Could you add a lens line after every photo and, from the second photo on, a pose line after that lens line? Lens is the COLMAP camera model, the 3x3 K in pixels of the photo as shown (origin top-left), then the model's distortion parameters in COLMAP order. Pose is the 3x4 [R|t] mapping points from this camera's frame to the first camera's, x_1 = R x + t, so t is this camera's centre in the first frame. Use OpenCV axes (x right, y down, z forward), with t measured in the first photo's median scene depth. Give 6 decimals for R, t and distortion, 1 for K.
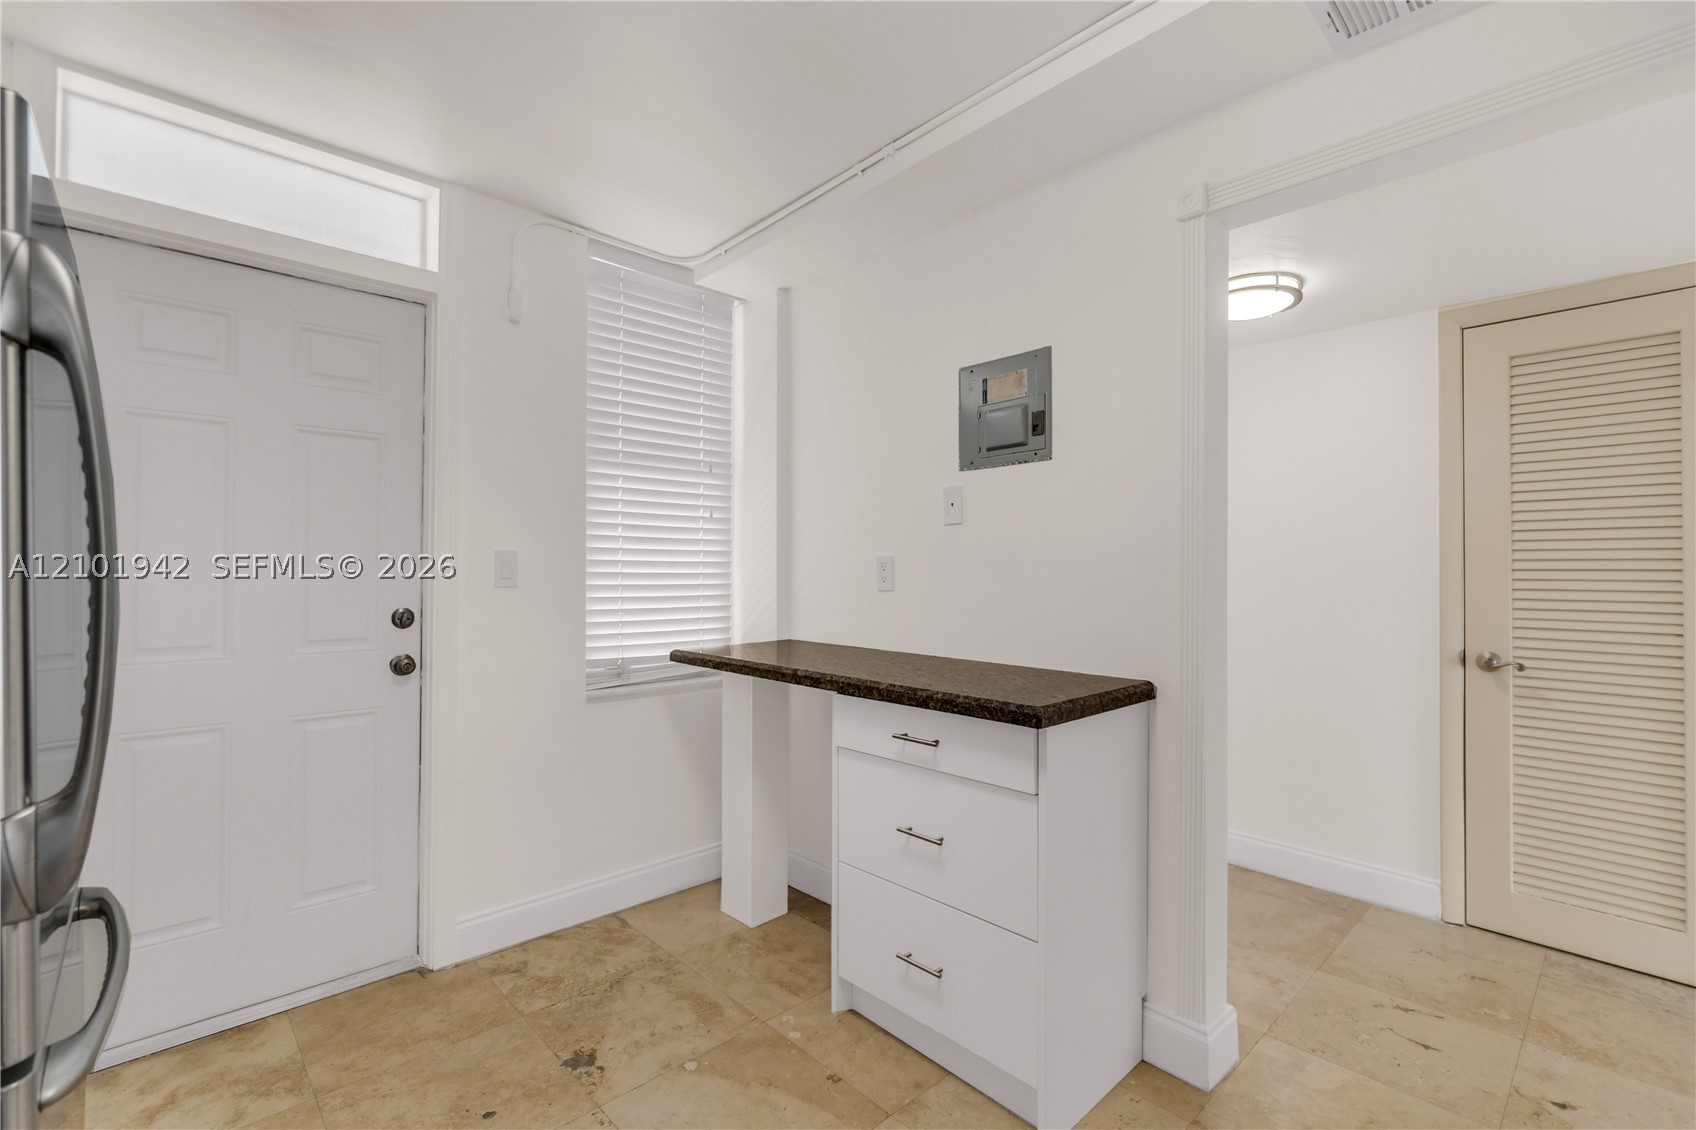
lens RADIAL K [[745.6, 0, 841.1], [0, 745.6, 560.7], [0, 0, 1]] dist [-0.003438, 0.000276]
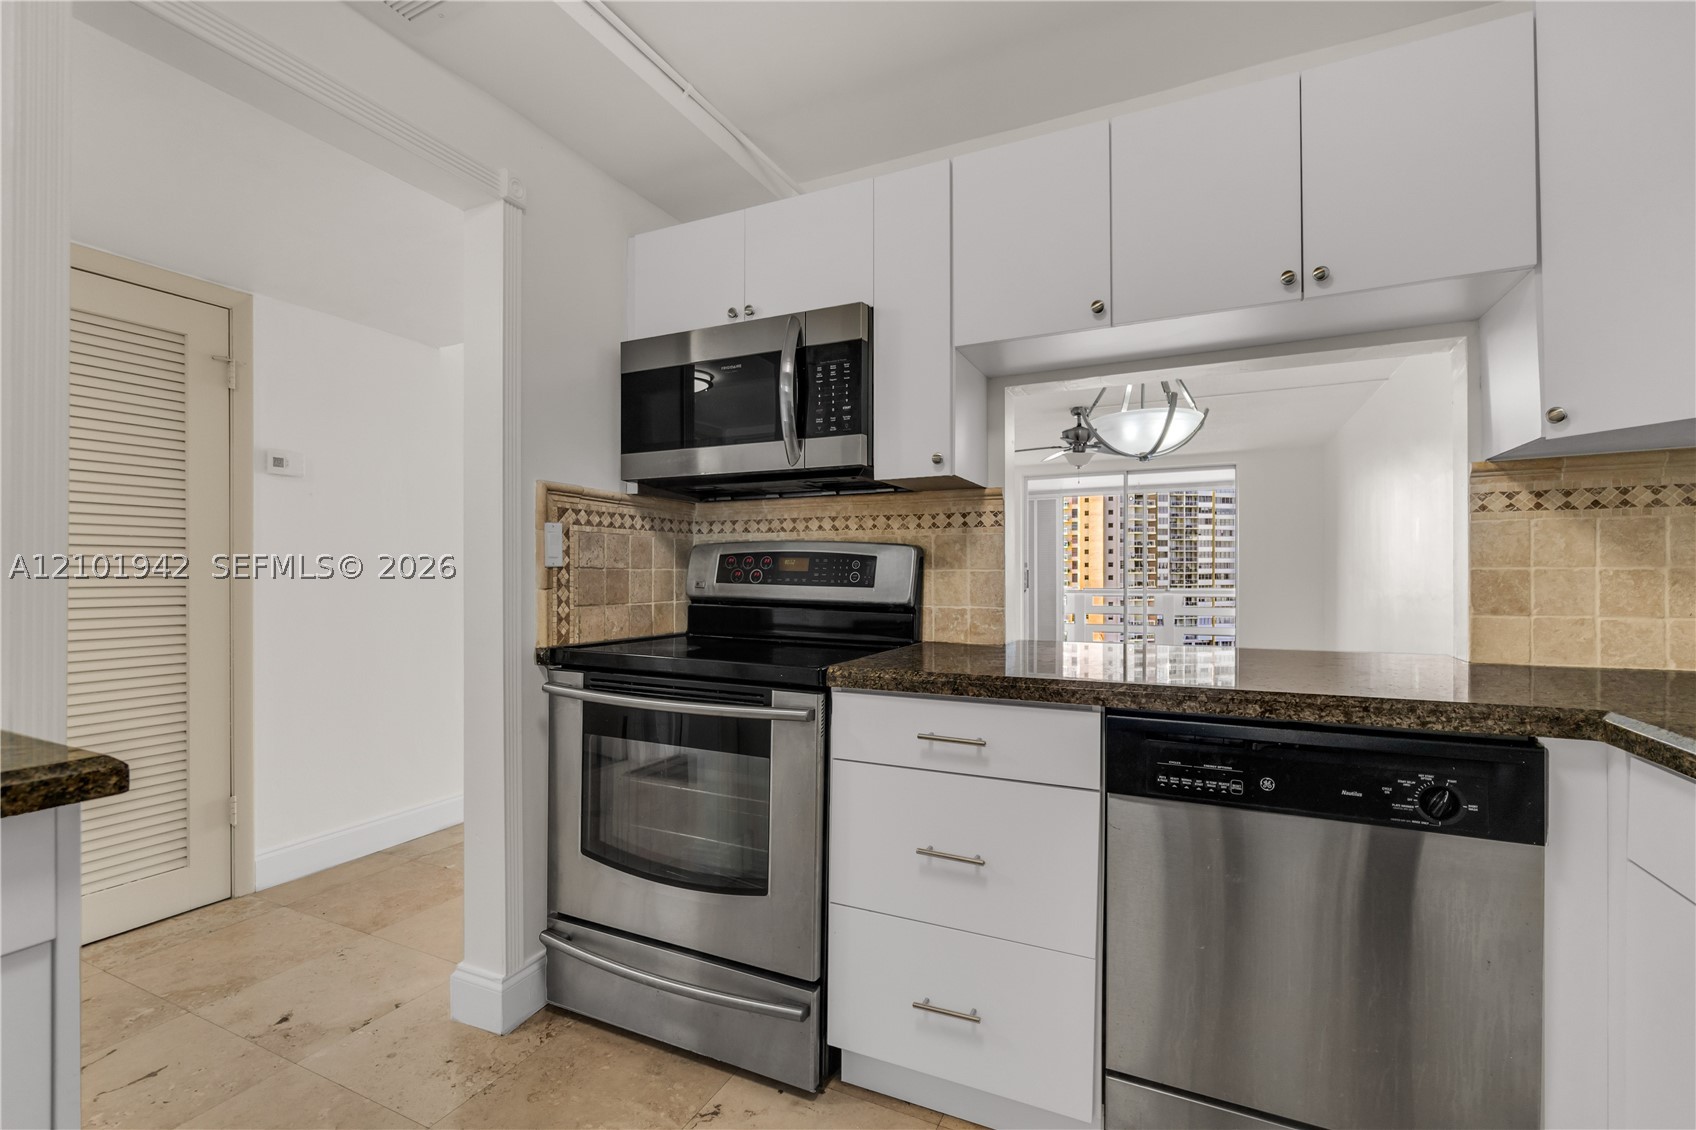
lens RADIAL K [[746.5, 0, 838.8], [0, 746.5, 574.9], [0, 0, 1]] dist [-0.001139, 0.000531]
pose [[-0.356383, -0.005396, 0.934324, -0.278326], [-0.011081, 0.999937, 0.001548, 0.042376], [-0.934274, -0.009801, -0.356420, 0.474134]]
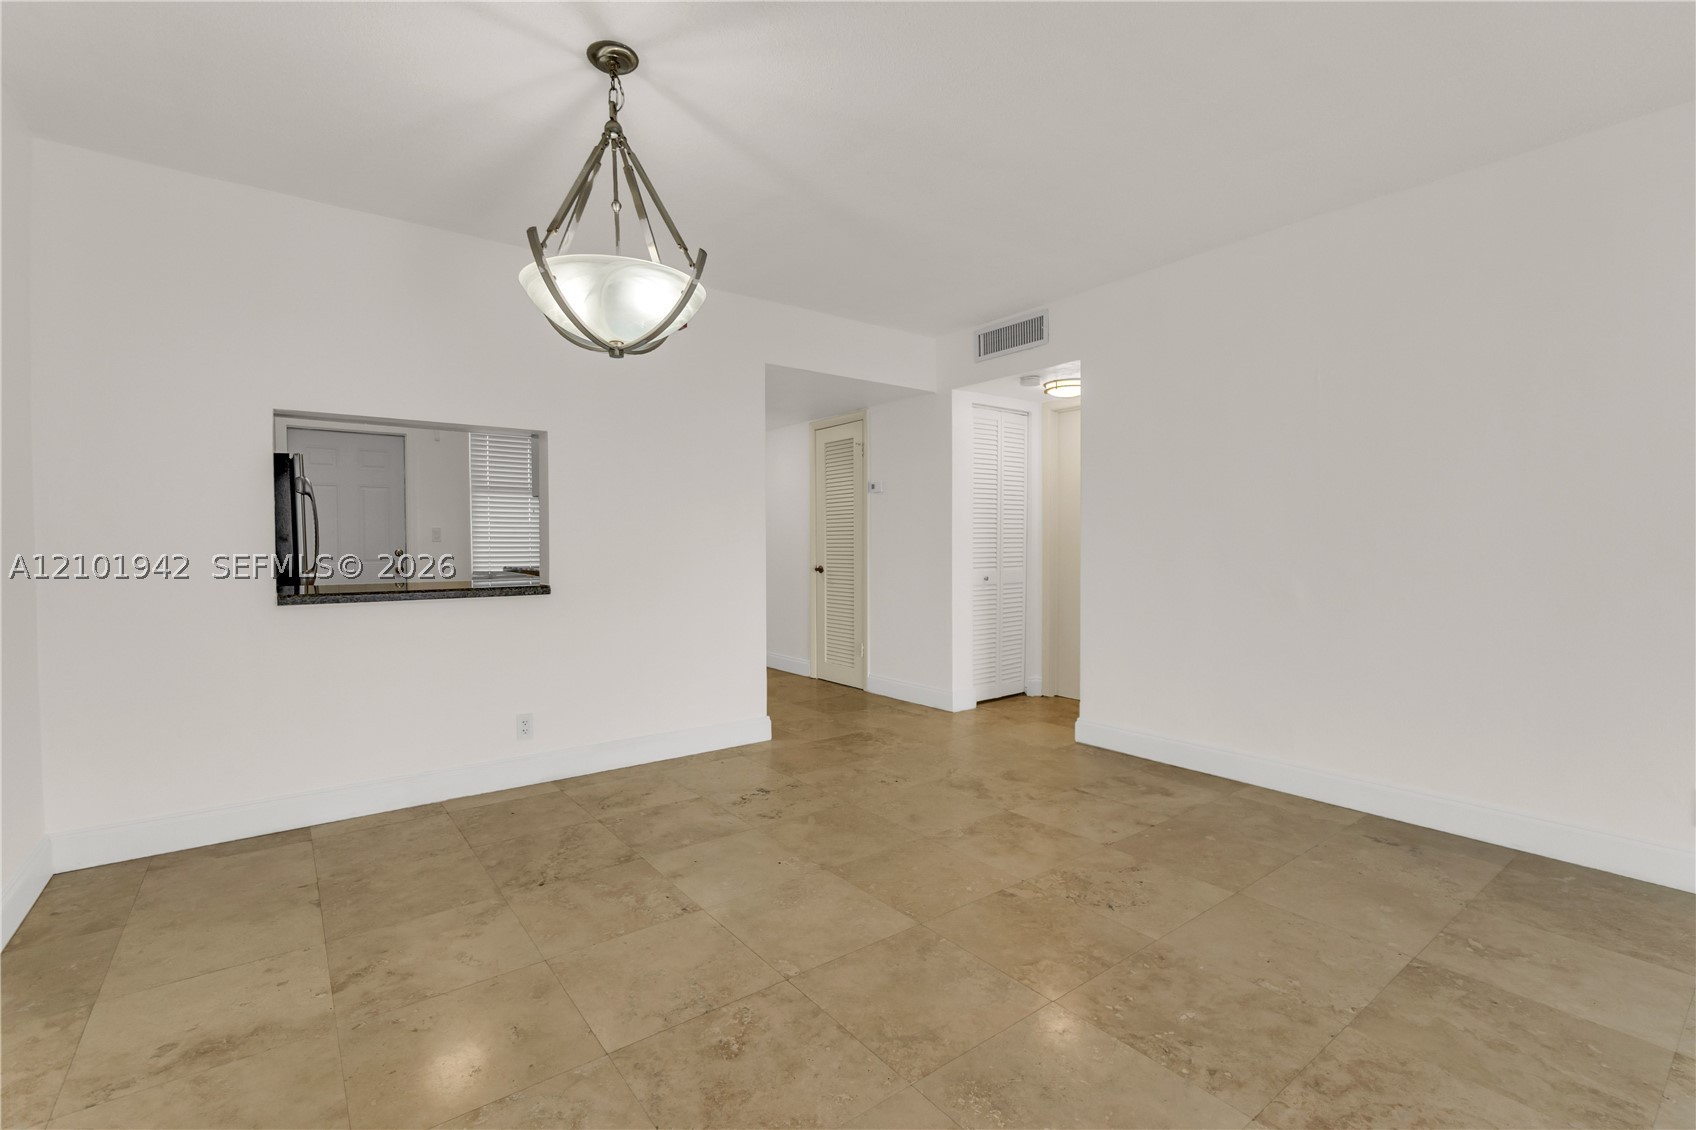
lens RADIAL K [[745.6, 0, 841.1], [0, 745.6, 560.7], [0, 0, 1]] dist [-0.003438, 0.000276]
pose [[0.995134, -0.007645, -0.098230, 1.307592], [0.011070, 0.999348, 0.034376, 0.029576], [0.097903, -0.035296, 0.994570, -1.574804]]
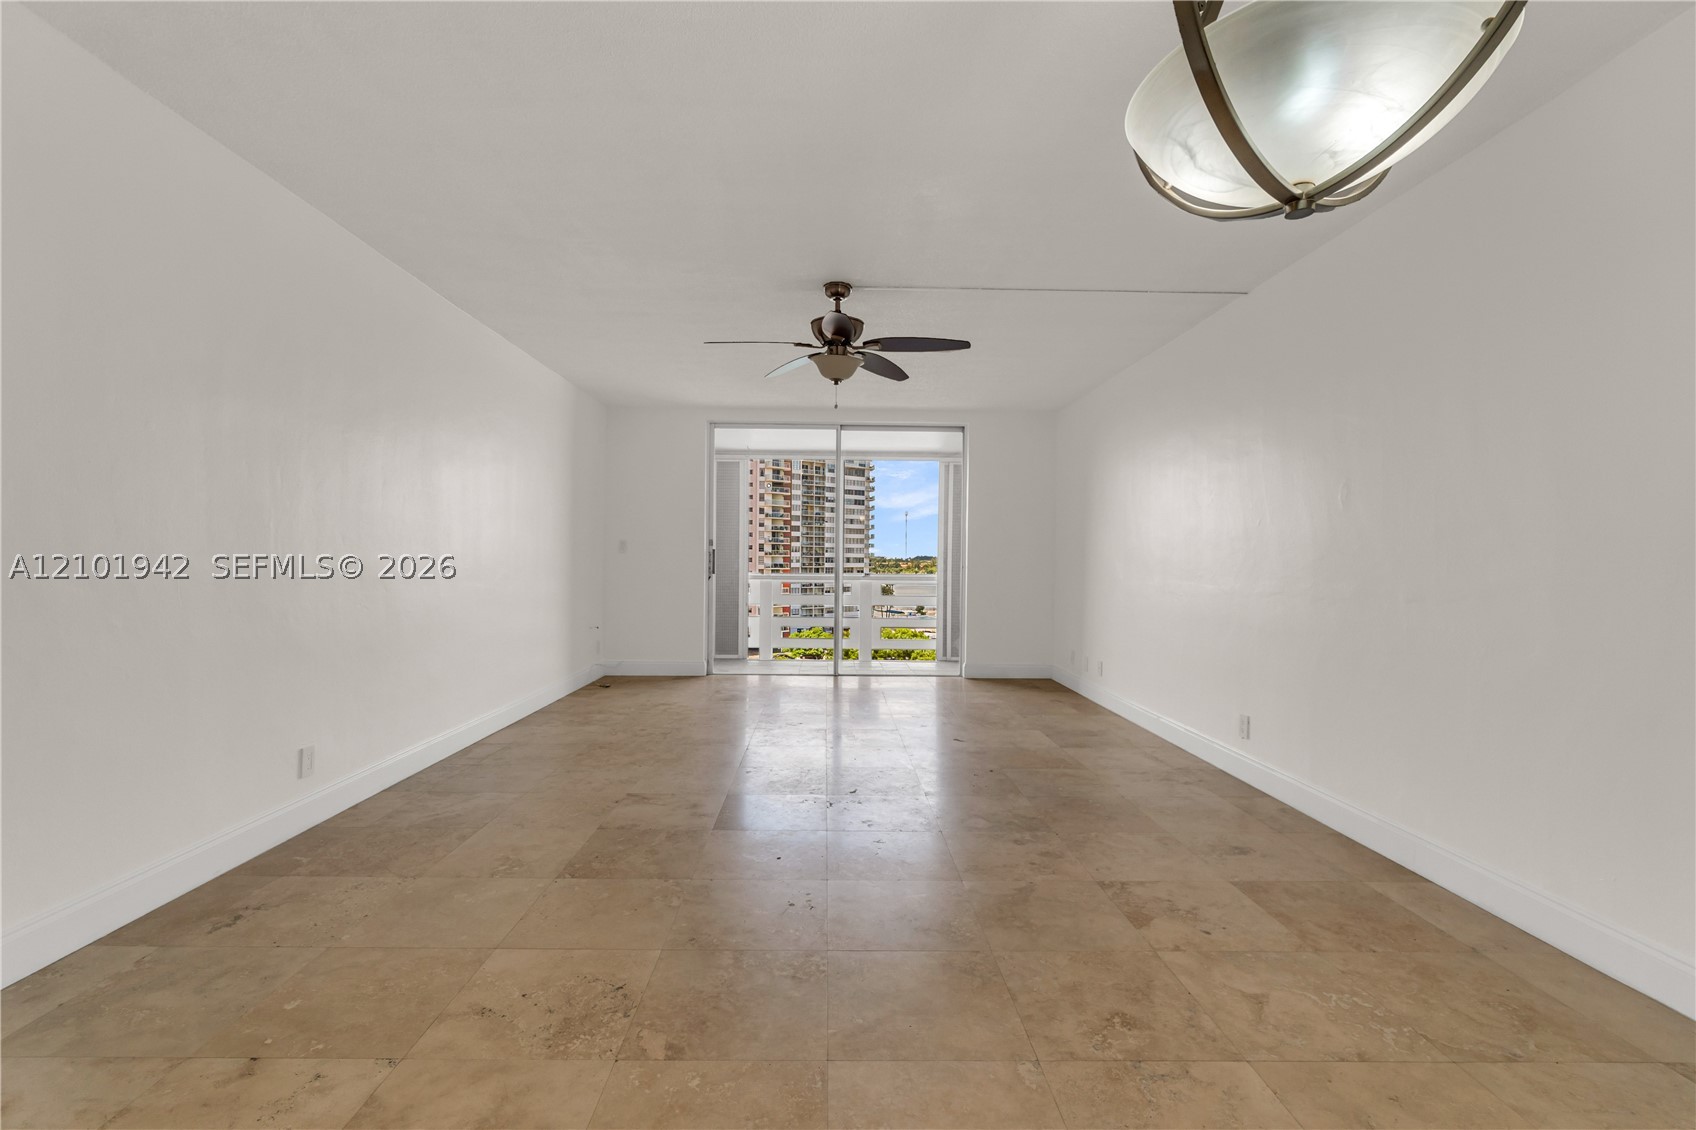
lens RADIAL K [[745.6, 0, 841.1], [0, 745.6, 560.7], [0, 0, 1]] dist [-0.003438, 0.000276]
pose [[-0.743422, -0.018124, 0.668577, 0.825770], [-0.025118, 0.999684, -0.000830, 0.048218], [-0.668351, -0.017410, -0.743643, -0.081578]]
